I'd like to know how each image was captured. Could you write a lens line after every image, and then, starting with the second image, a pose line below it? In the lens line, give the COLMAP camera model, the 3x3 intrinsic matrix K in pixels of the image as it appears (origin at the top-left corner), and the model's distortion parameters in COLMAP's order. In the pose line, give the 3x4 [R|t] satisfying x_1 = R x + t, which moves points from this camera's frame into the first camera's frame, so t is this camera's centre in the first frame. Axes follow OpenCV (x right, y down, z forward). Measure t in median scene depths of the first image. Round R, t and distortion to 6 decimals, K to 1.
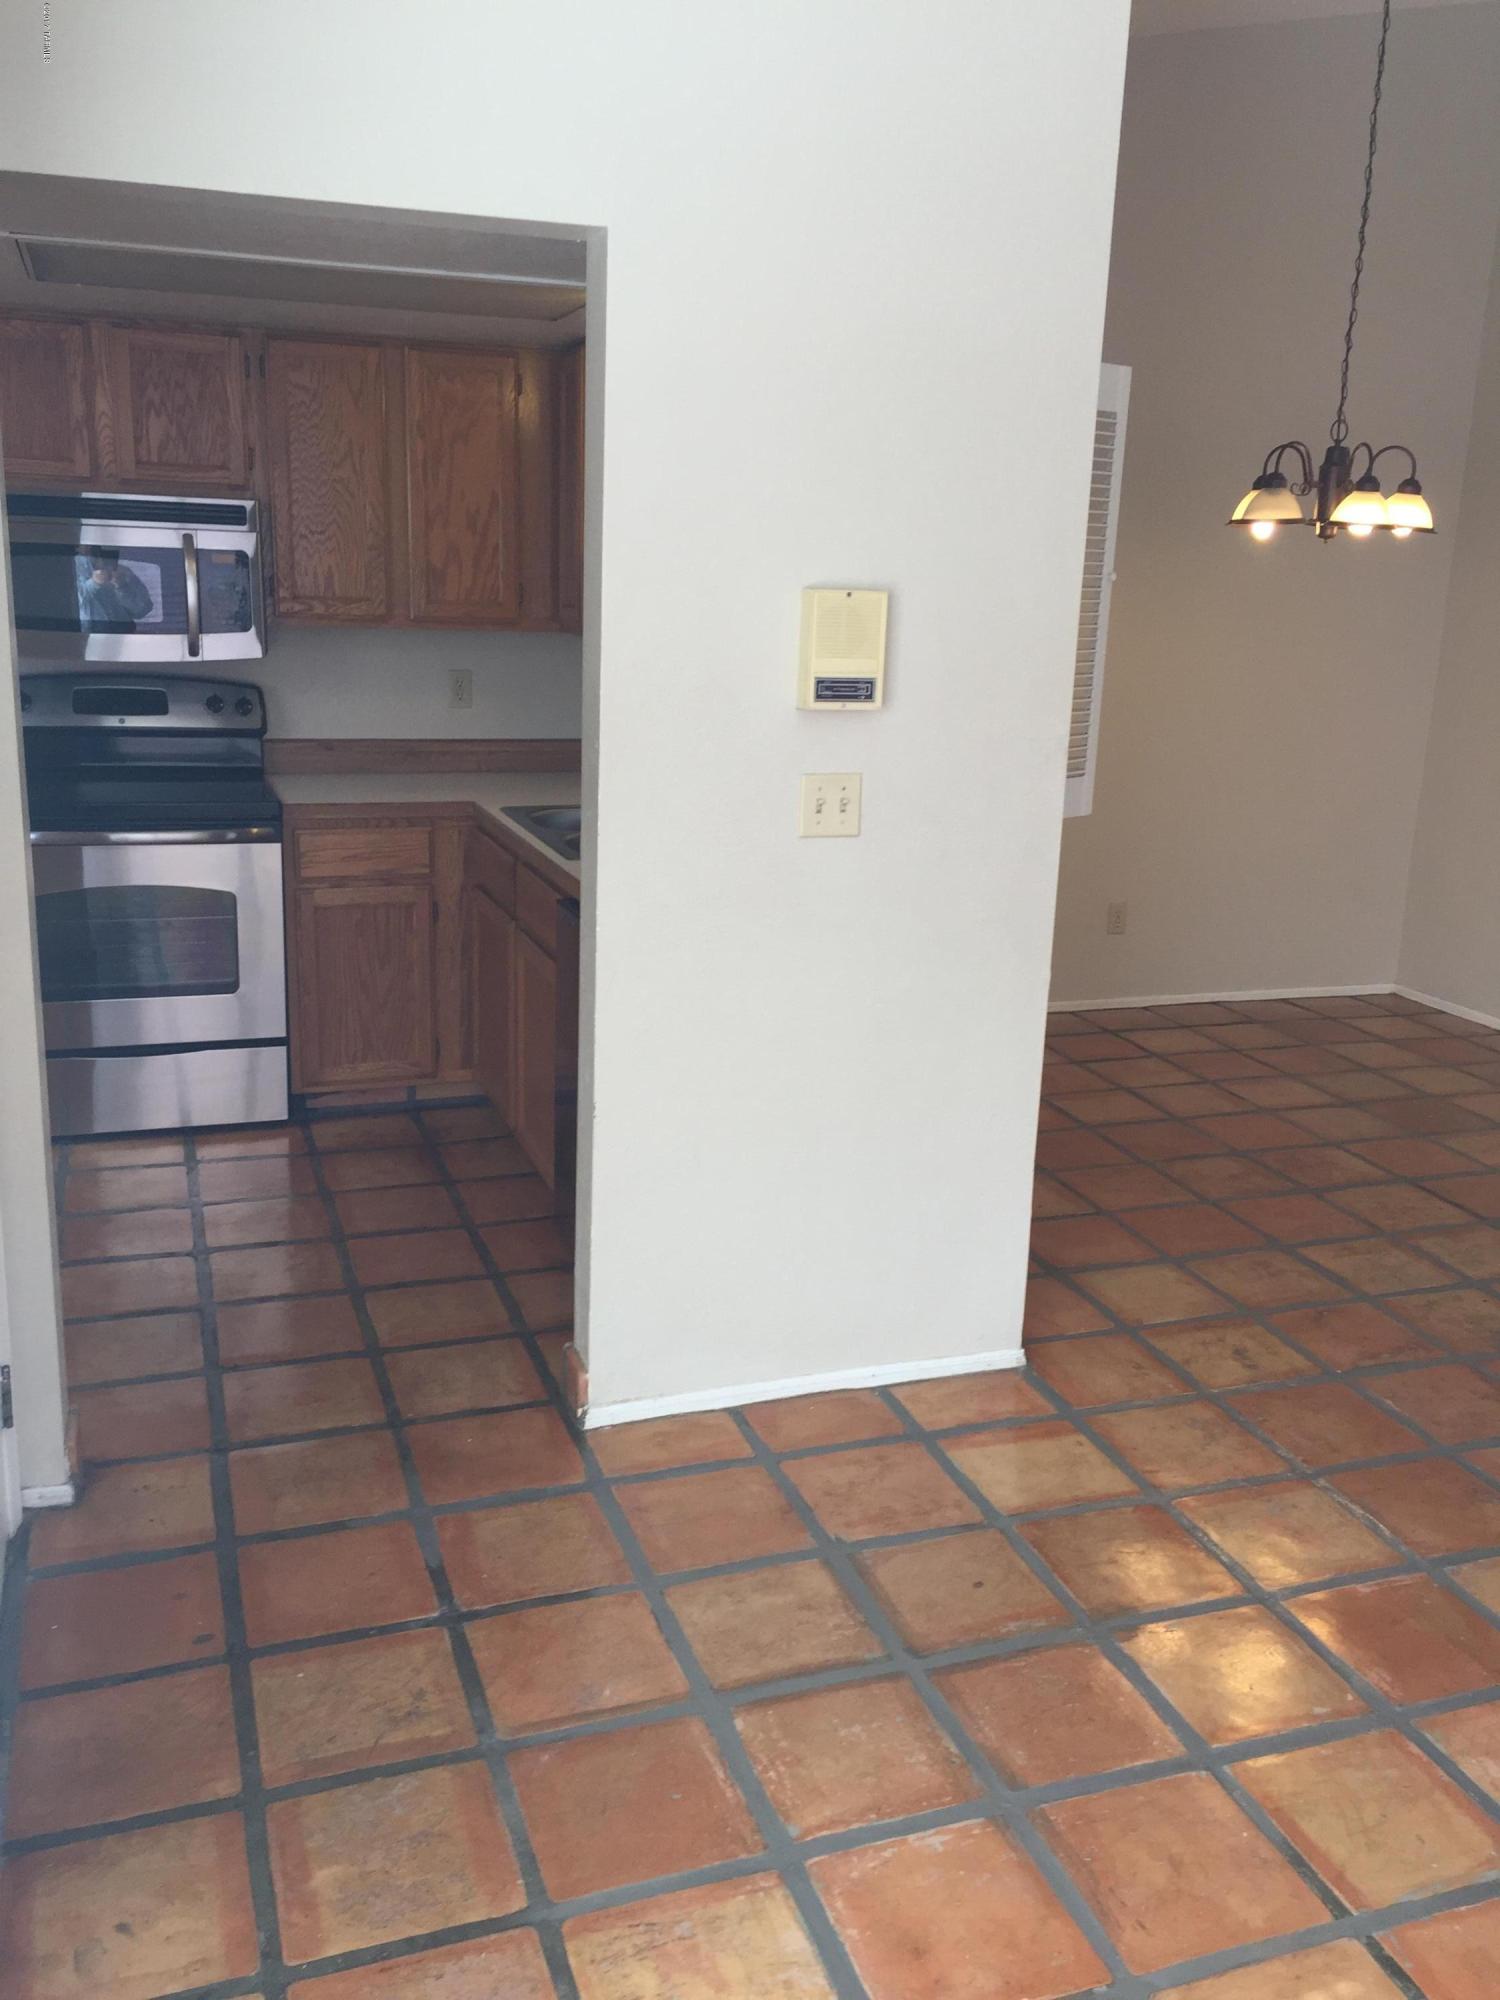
lens RADIAL K [[1739.3, 0, 740.7], [0, 1739.3, 996.8], [0, 0, 1]] dist [0.053780, -0.010783]
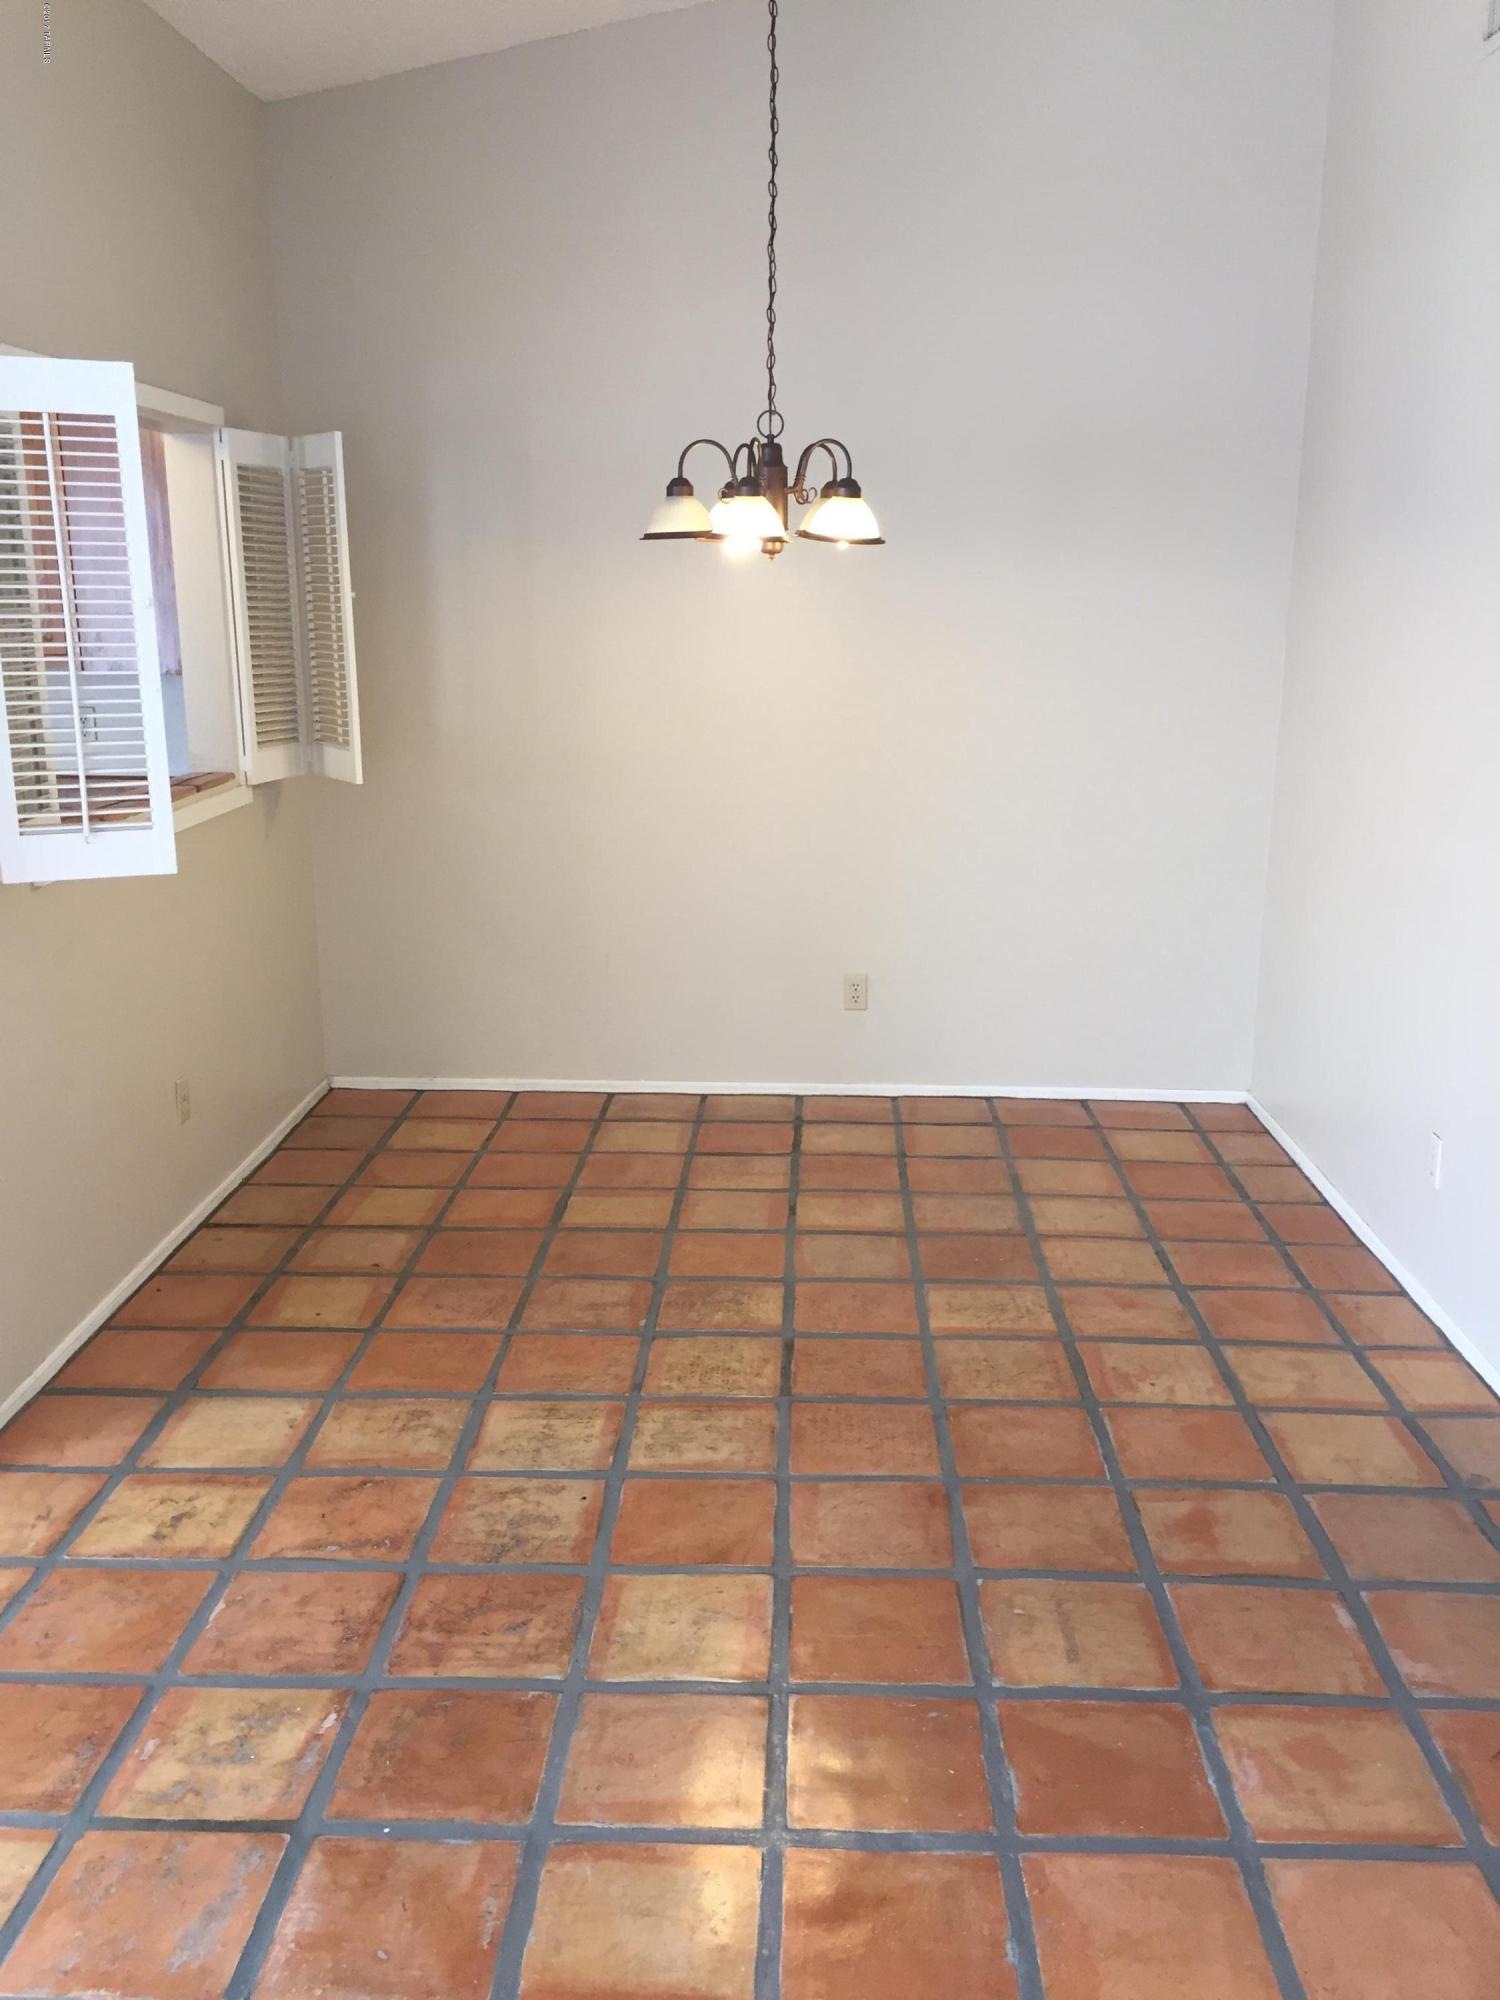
lens RADIAL K [[1739.3, 0, 750.3], [0, 1739.3, 1007.9], [0, 0, 1]] dist [0.053780, -0.010783]
pose [[0.935067, 0.062422, -0.348932, 0.635806], [-0.065613, 0.997842, 0.002679, -0.048575], [0.348346, 0.020390, 0.937144, 0.227925]]
